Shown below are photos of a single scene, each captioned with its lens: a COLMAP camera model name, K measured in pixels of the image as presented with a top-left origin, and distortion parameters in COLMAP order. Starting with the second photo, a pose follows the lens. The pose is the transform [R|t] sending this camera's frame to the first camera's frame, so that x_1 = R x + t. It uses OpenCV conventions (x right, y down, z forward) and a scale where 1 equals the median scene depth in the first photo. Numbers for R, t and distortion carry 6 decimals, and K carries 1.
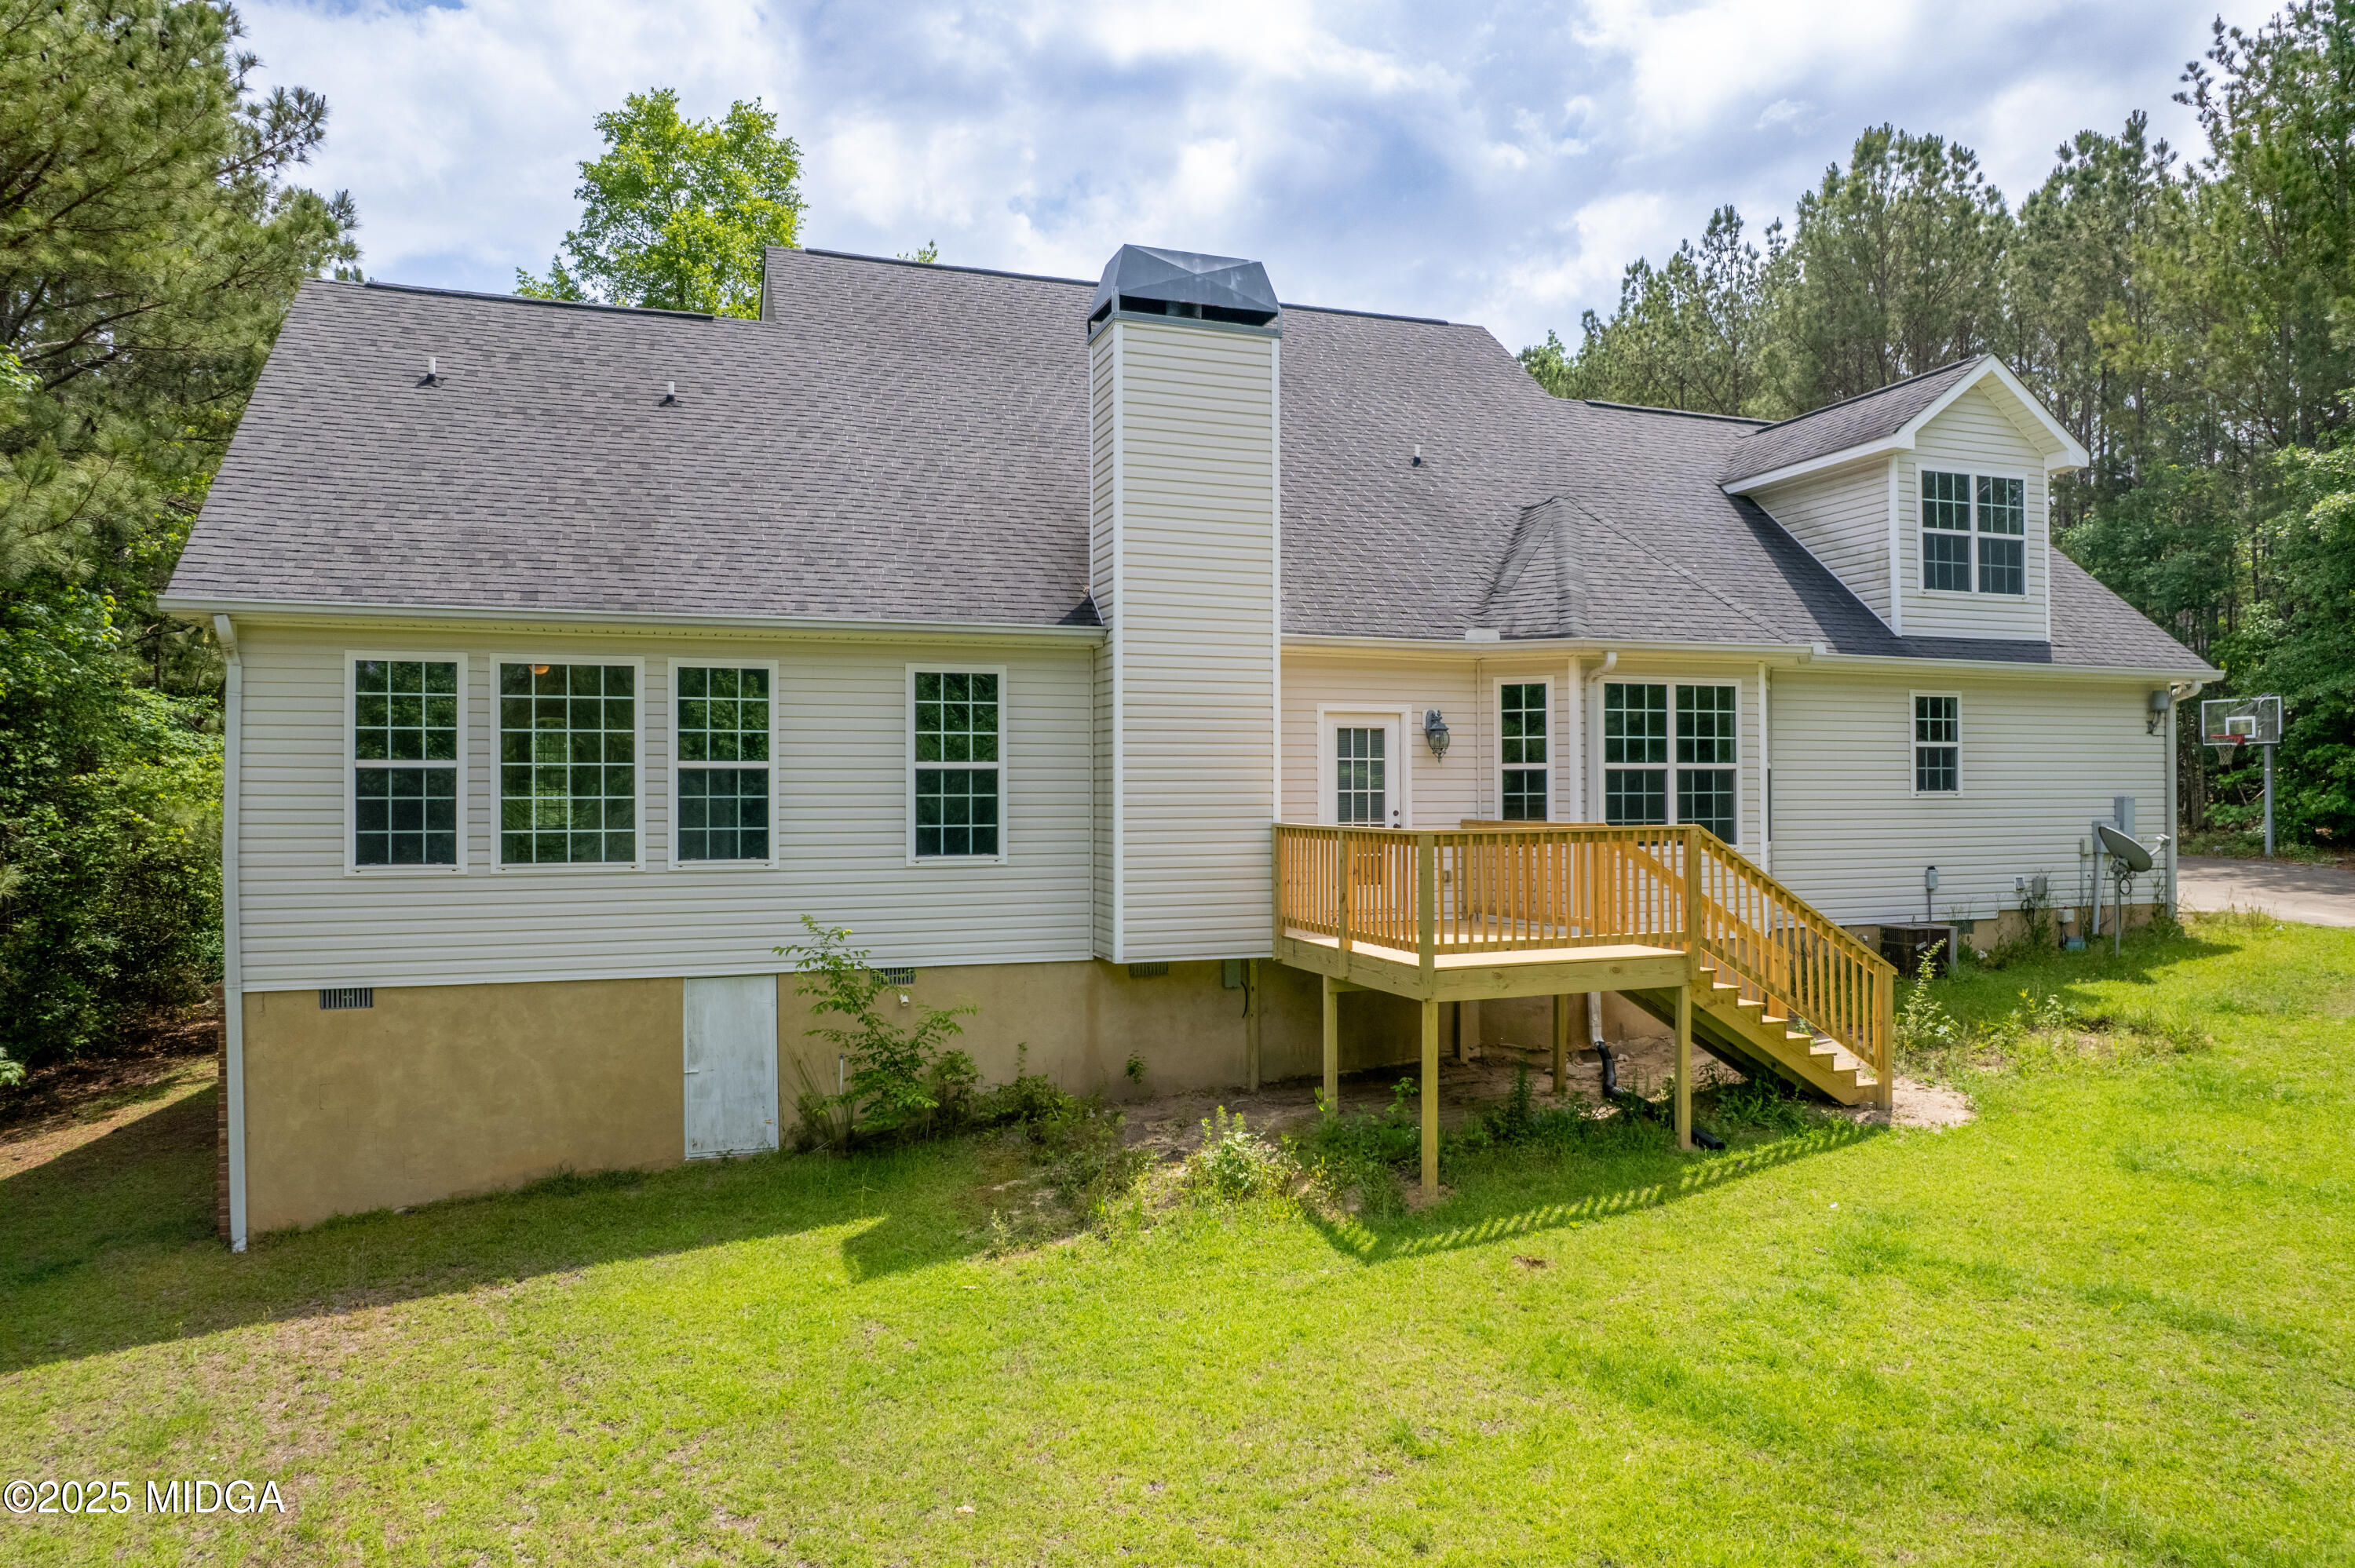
lens RADIAL K [[1513.3, 0, 1191.4], [0, 1513.3, 792.4], [0, 0, 1]] dist [-0.078103, 0.058857]
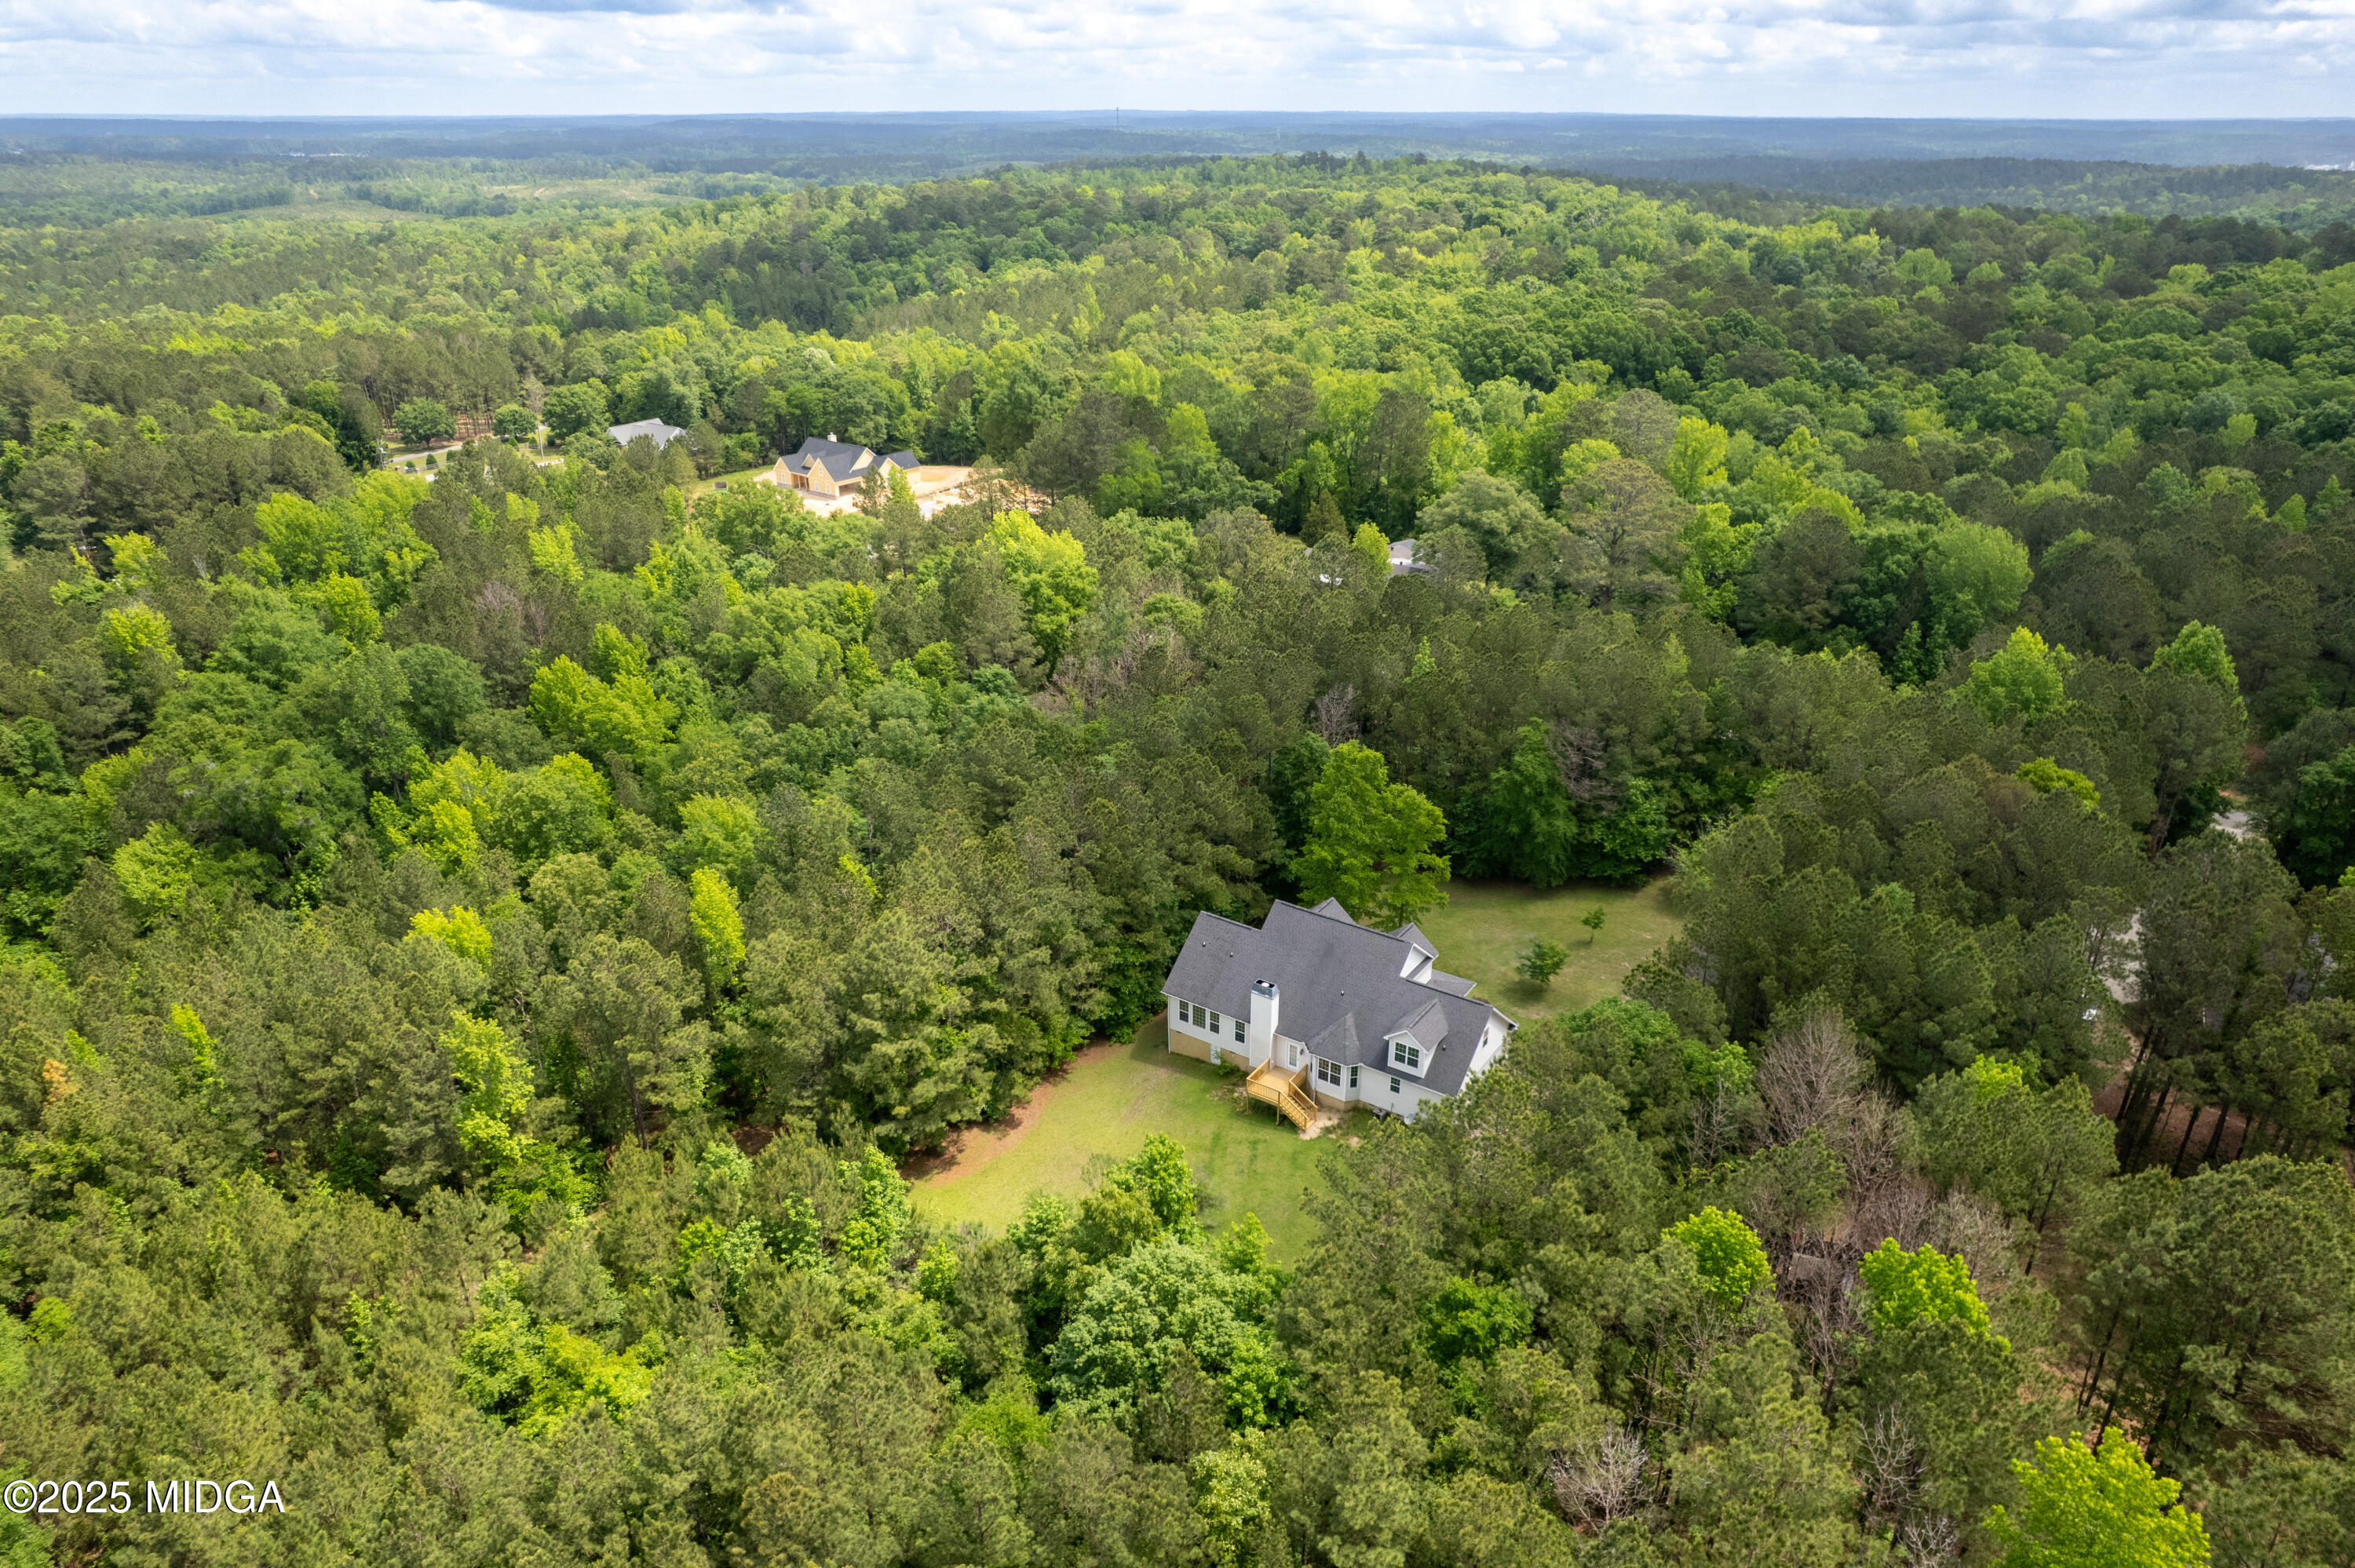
lens RADIAL K [[1498.8, 0, 1179.5], [0, 1498.8, 808.0], [0, 0, 1]] dist [-0.071437, 0.064037]
pose [[0.583267, 0.348416, -0.733761, 4.109901], [-0.000199, 0.903396, 0.428807, -3.654262], [0.812280, -0.249963, 0.526991, -2.498200]]
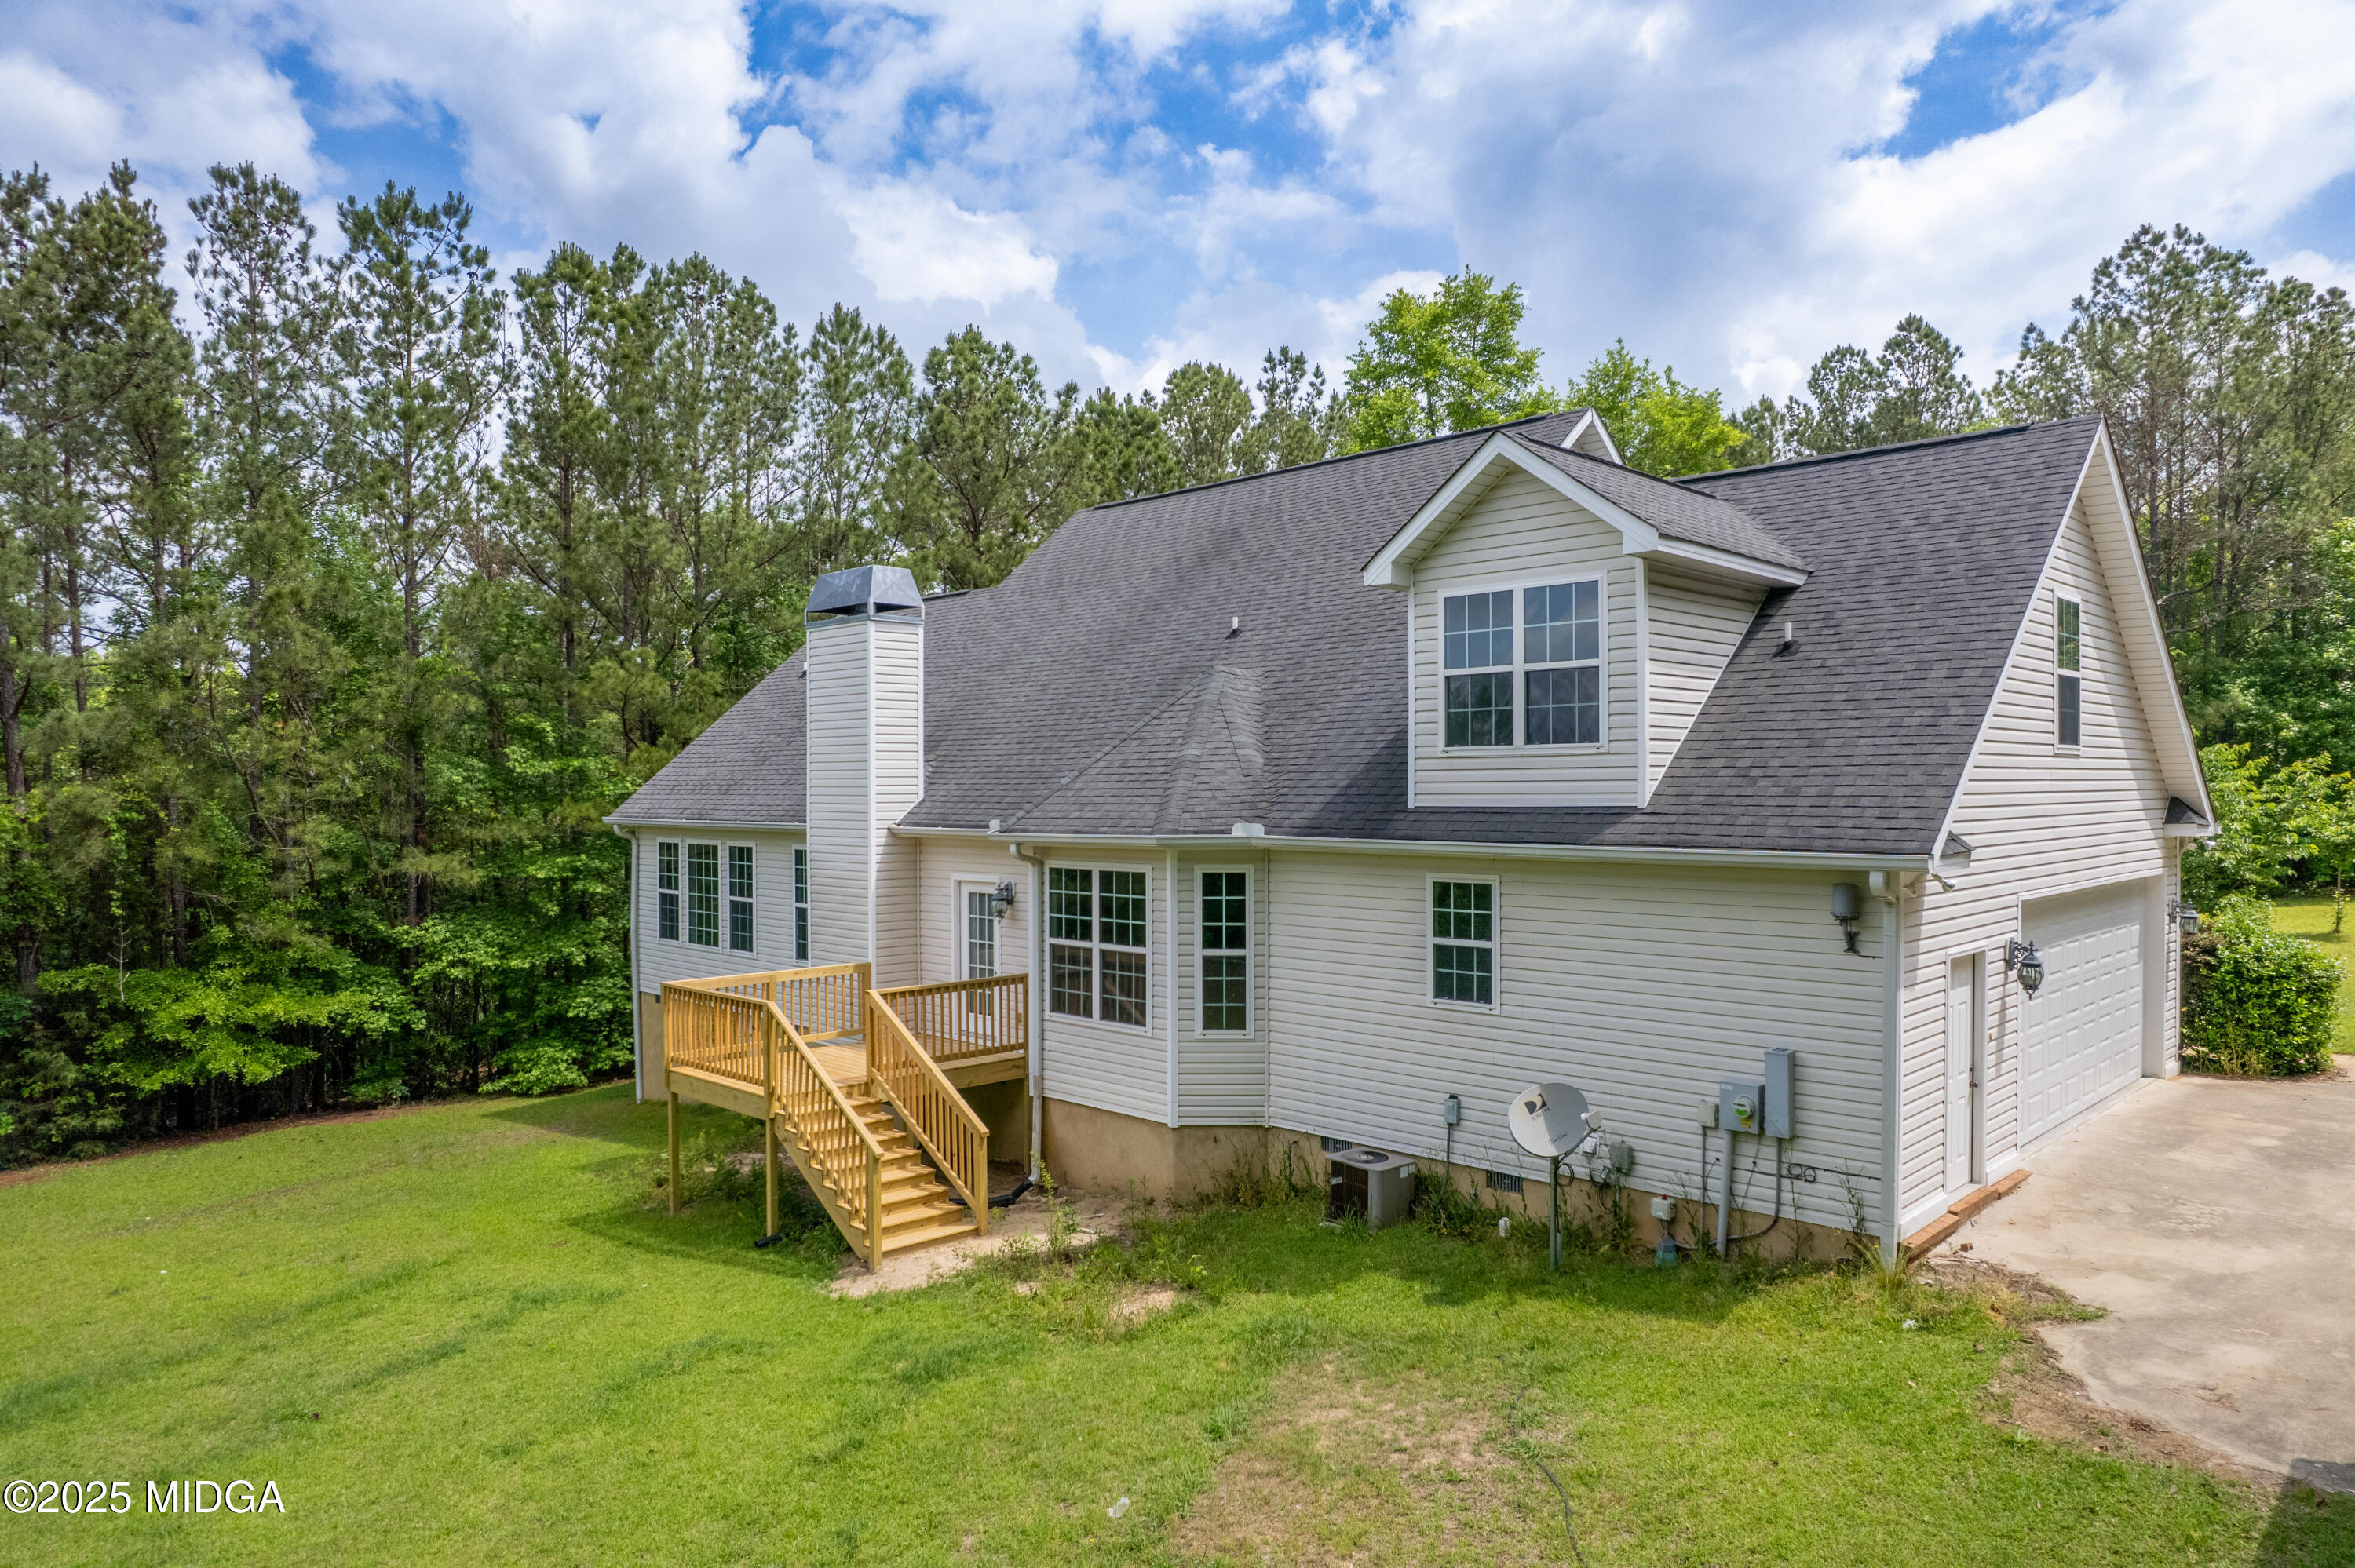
lens RADIAL K [[1498.8, 0, 1179.5], [0, 1498.8, 808.0], [0, 0, 1]] dist [-0.071437, 0.064037]
pose [[0.424855, 0.013918, -0.905155, 1.298340], [0.002346, 0.999862, 0.016475, -0.131795], [0.905259, -0.009123, 0.424763, 0.595201]]
